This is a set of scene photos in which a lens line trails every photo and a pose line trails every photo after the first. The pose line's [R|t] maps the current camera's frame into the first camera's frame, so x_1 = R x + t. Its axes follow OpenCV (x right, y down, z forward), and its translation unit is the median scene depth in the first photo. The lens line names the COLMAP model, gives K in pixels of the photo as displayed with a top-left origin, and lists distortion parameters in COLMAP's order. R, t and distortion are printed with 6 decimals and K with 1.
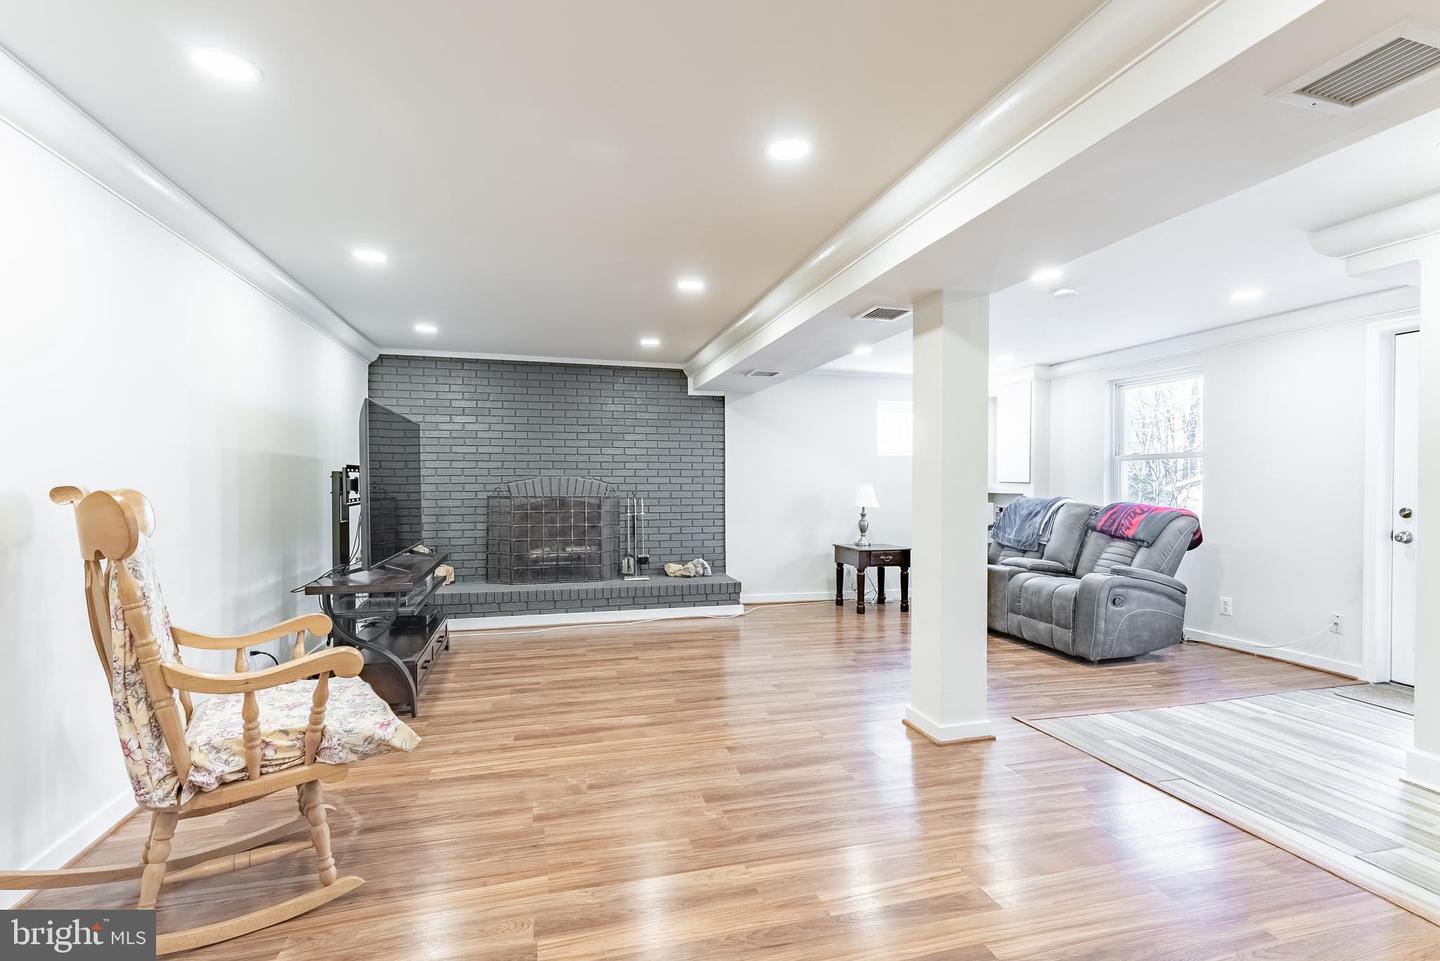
lens RADIAL K [[650.1, 0, 725.8], [0, 650.1, 491.7], [0, 0, 1]] dist [-0.004247, 0.001594]
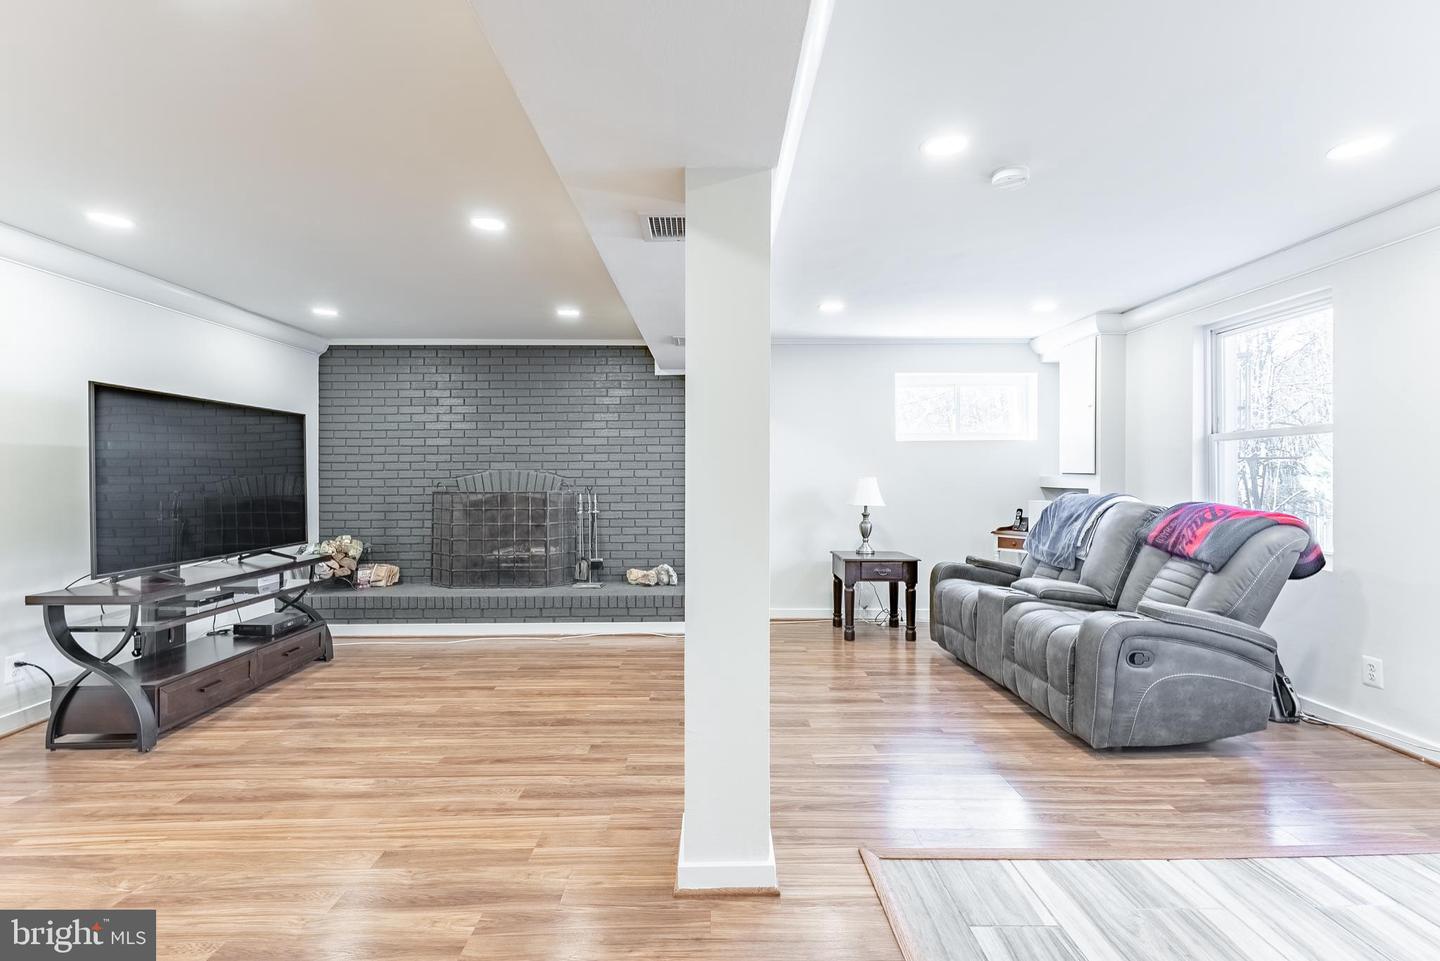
lens RADIAL K [[650.1, 0, 716.1], [0, 650.1, 477.2], [0, 0, 1]] dist [-0.004247, 0.001594]
pose [[0.969016, -0.004551, -0.246956, 0.287242], [0.001416, 0.999916, -0.012868, -0.001453], [0.246994, 0.012120, 0.968941, 0.221343]]
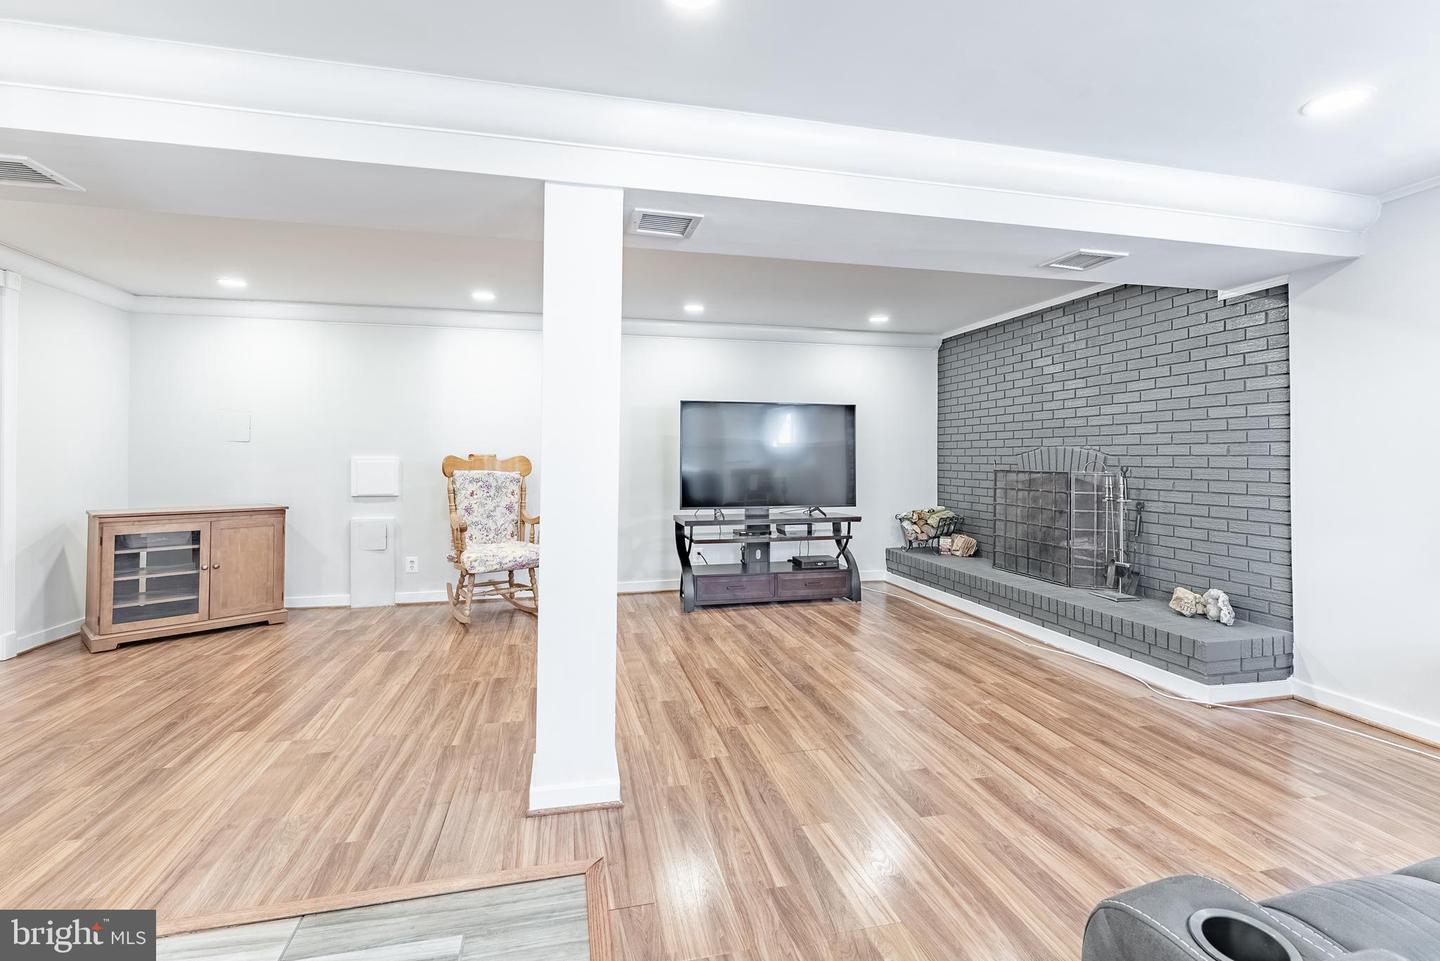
lens RADIAL K [[650.1, 0, 720.4], [0, 650.1, 454.6], [0, 0, 1]] dist [-0.004247, 0.001594]
pose [[-0.031104, -0.003538, -0.999510, 0.640500], [-0.014402, 0.999892, -0.003091, -0.006217], [0.999412, 0.014299, -0.031151, 0.711320]]
